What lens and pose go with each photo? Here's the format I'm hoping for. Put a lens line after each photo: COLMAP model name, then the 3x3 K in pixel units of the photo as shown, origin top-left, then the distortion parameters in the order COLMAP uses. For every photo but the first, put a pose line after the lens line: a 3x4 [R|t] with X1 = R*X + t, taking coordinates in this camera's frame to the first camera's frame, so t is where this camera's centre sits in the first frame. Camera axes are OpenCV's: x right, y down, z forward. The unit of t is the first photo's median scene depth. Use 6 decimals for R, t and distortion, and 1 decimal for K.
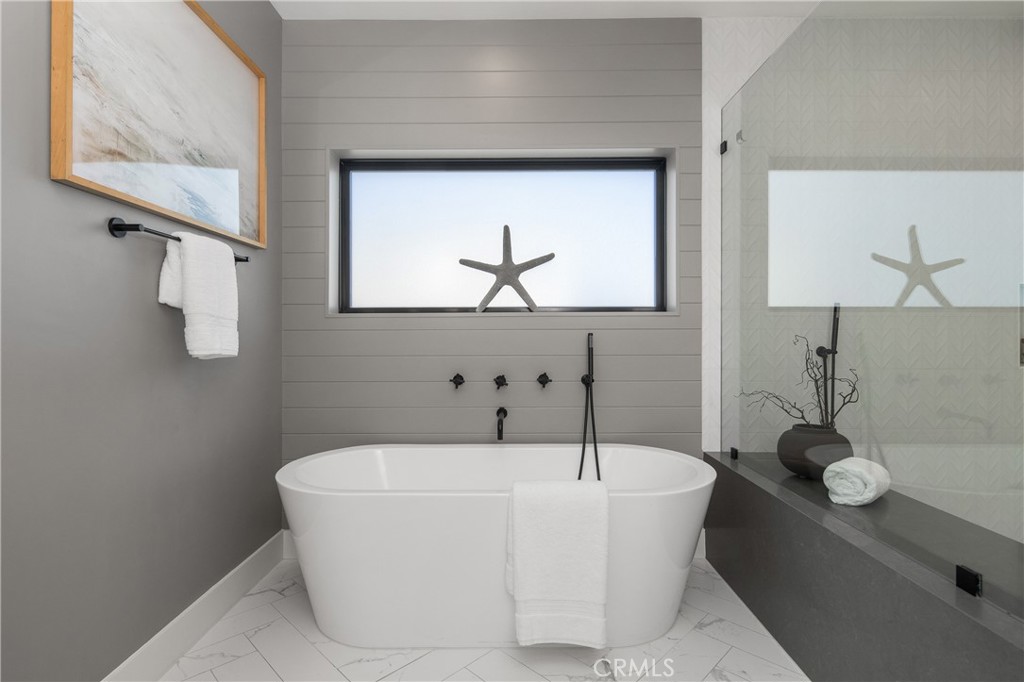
lens RADIAL K [[502.3, 0, 512.0], [0, 502.3, 331.1], [0, 0, 1]] dist [-0.000161, -0.000005]
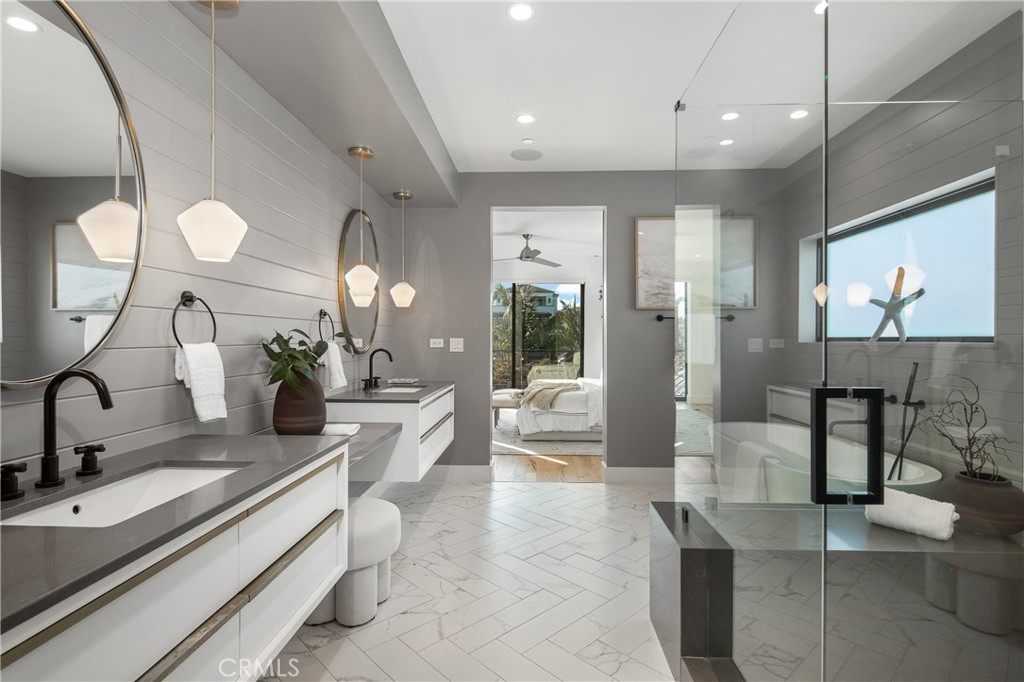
lens RADIAL K [[502.3, 0, 513.8], [0, 502.3, 346.0], [0, 0, 1]] dist [-0.000161, -0.000005]
pose [[-0.045837, -0.004127, -0.998940, 1.240507], [-0.008947, 0.999953, -0.003720, -0.012713], [0.998909, 0.008767, -0.045872, 0.155106]]
